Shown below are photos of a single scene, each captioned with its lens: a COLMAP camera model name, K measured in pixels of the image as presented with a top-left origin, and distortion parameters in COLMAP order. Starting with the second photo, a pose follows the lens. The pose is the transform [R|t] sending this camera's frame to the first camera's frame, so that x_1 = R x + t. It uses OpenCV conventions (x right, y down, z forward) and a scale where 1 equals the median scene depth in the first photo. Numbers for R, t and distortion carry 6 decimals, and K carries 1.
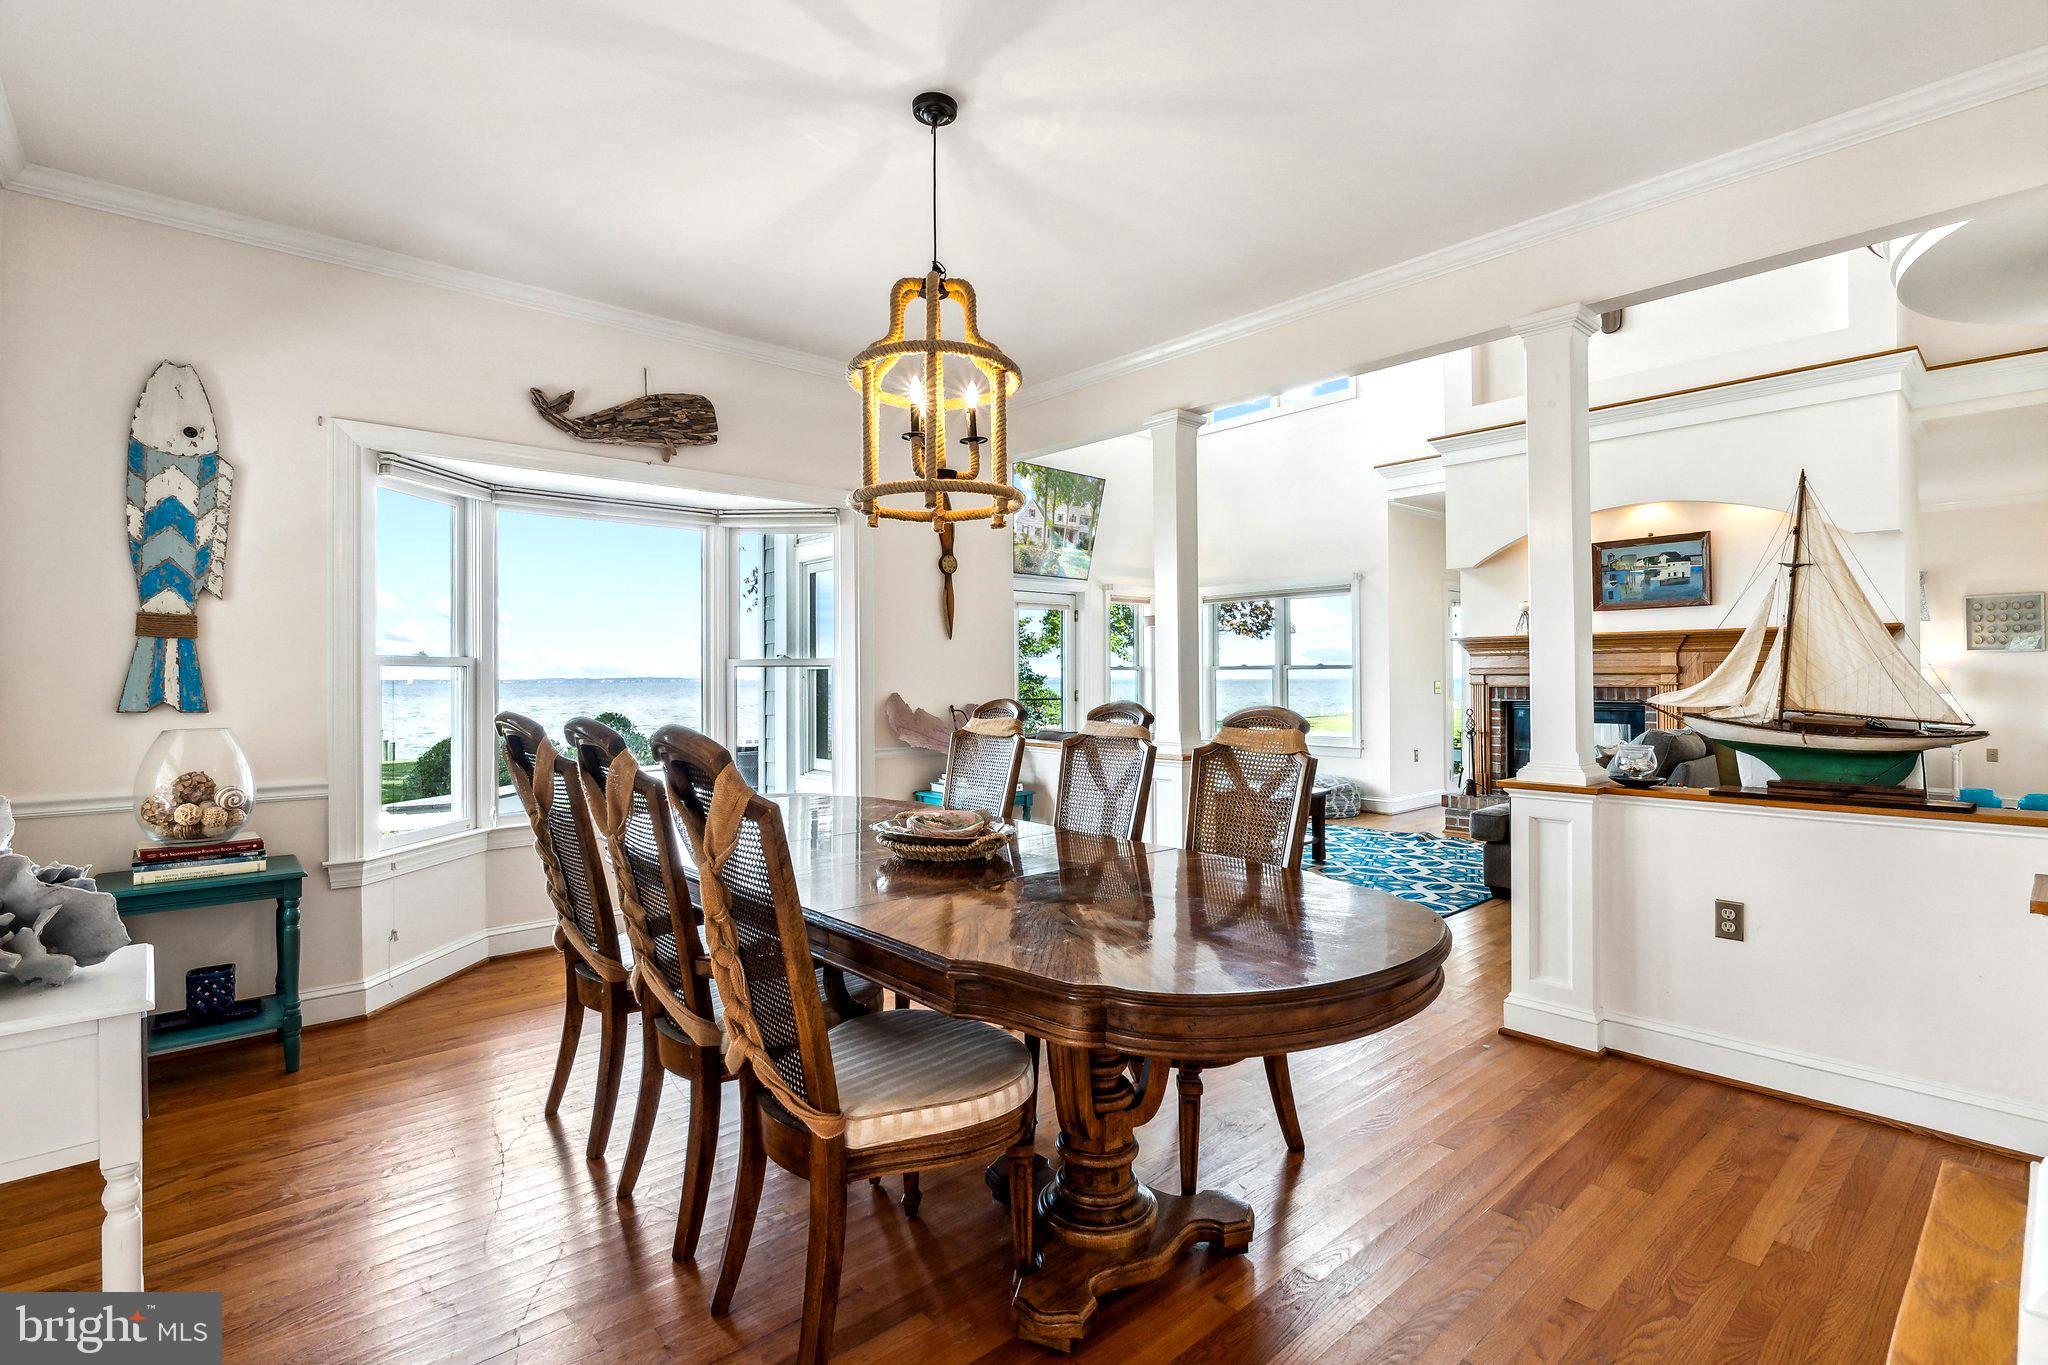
lens RADIAL K [[963.0, 0, 1027.1], [0, 963.0, 688.8], [0, 0, 1]] dist [-0.010919, -0.000464]
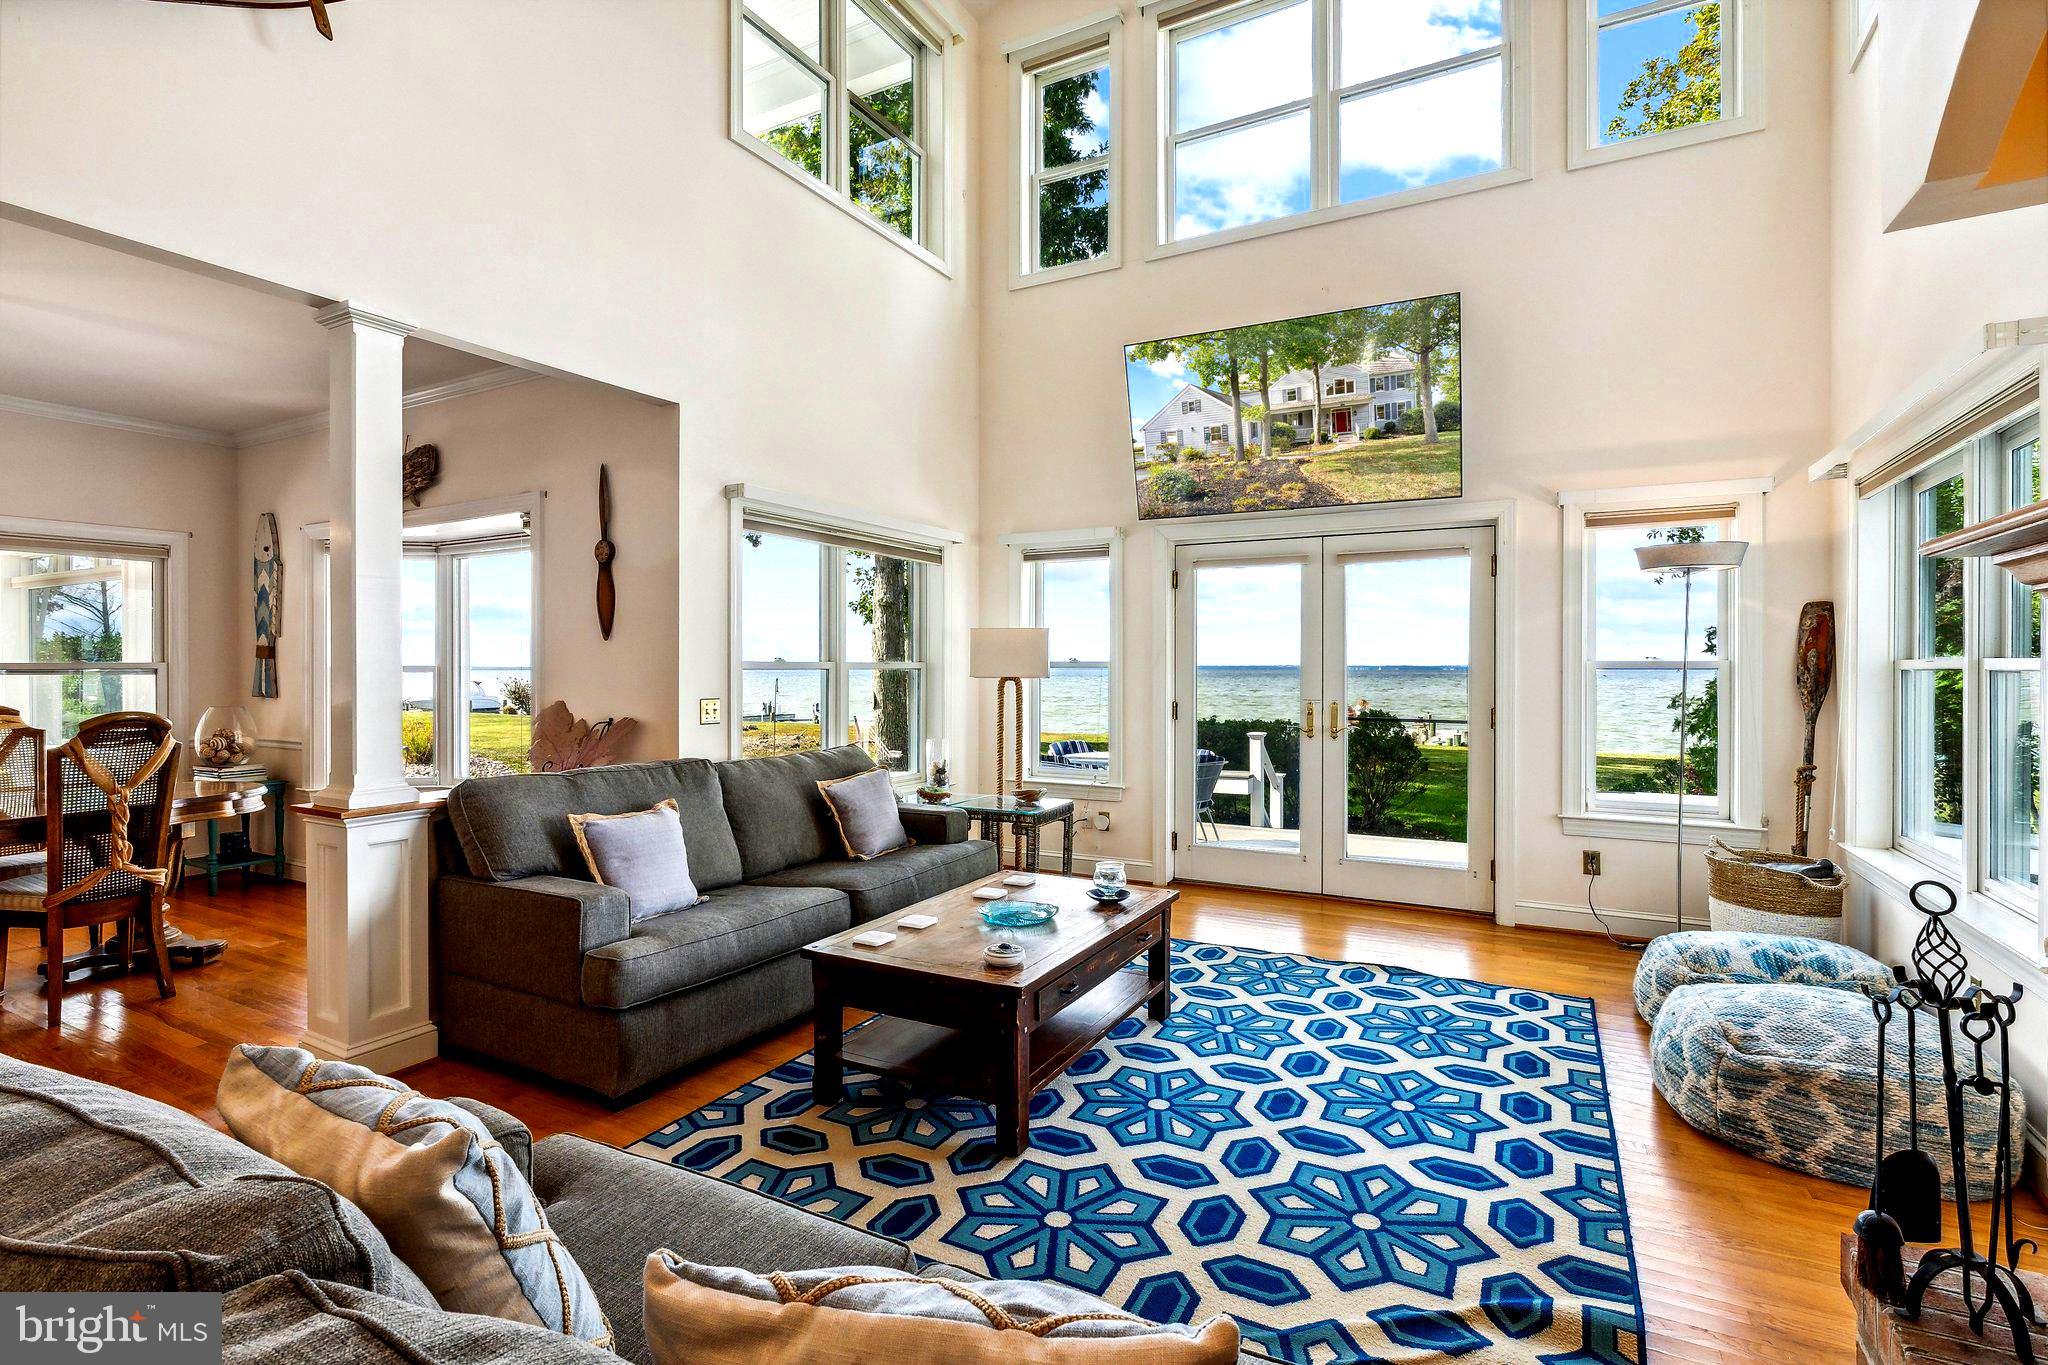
lens RADIAL K [[963.0, 0, 1005.2], [0, 963.0, 654.3], [0, 0, 1]] dist [-0.010919, -0.000464]
pose [[0.324407, -0.001305, -0.945917, 1.124461], [-0.004786, 0.999984, -0.003022, -0.050553], [0.945905, 0.005508, 0.324396, 1.438535]]
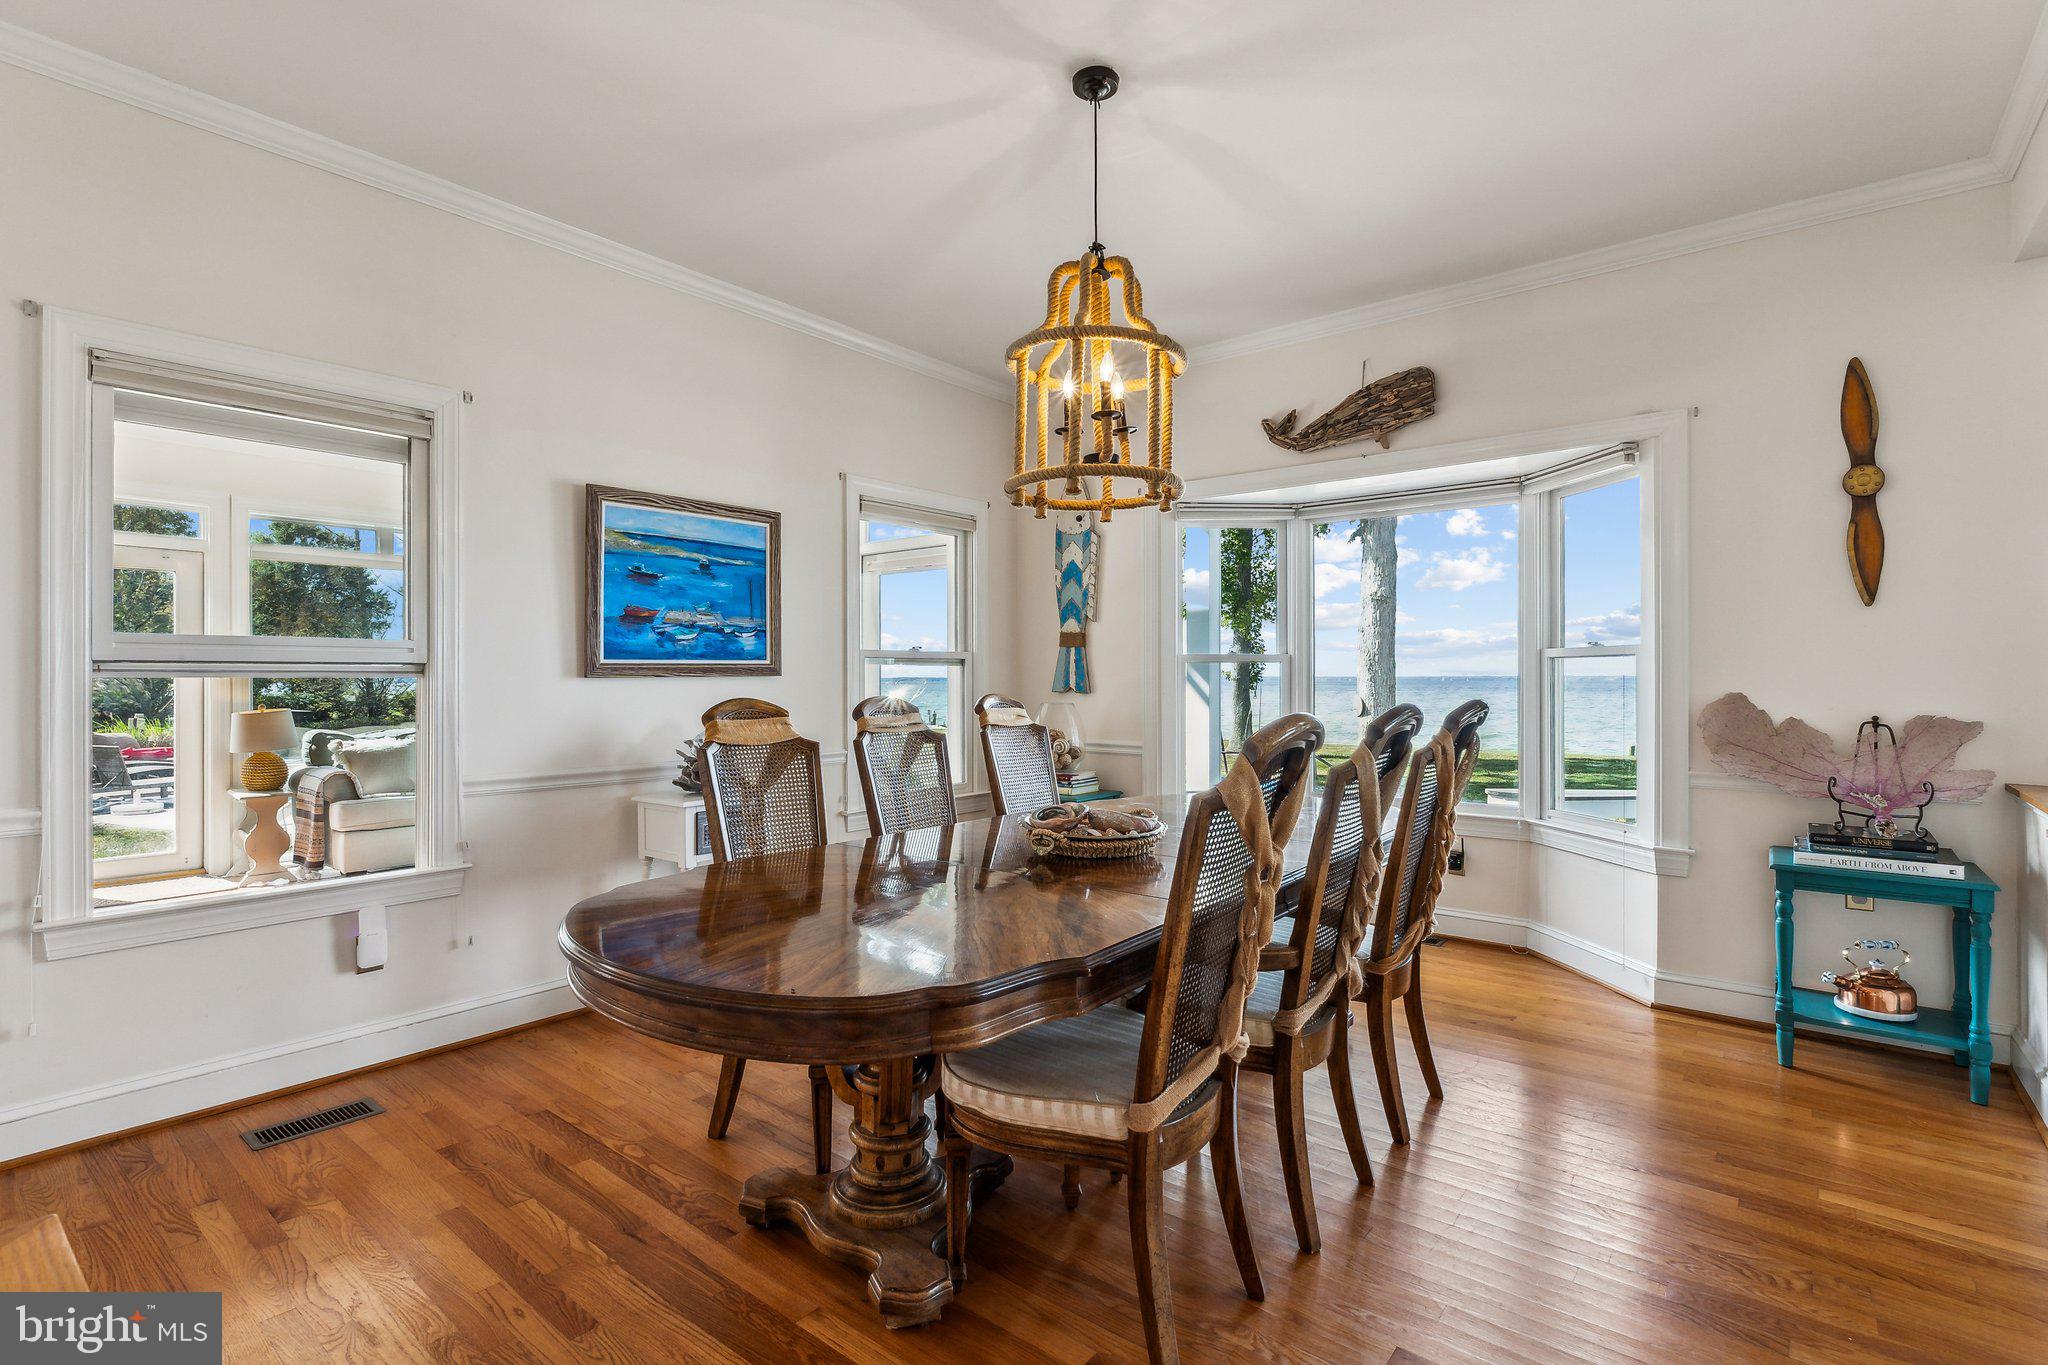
lens RADIAL K [[963.0, 0, 1019.1], [0, 963.0, 671.1], [0, 0, 1]] dist [-0.010919, -0.000464]
pose [[0.151162, 0.000431, -0.988509, 0.576651], [-0.008267, 0.999965, -0.000828, -0.008137], [0.988474, 0.008298, 0.151160, 0.533825]]
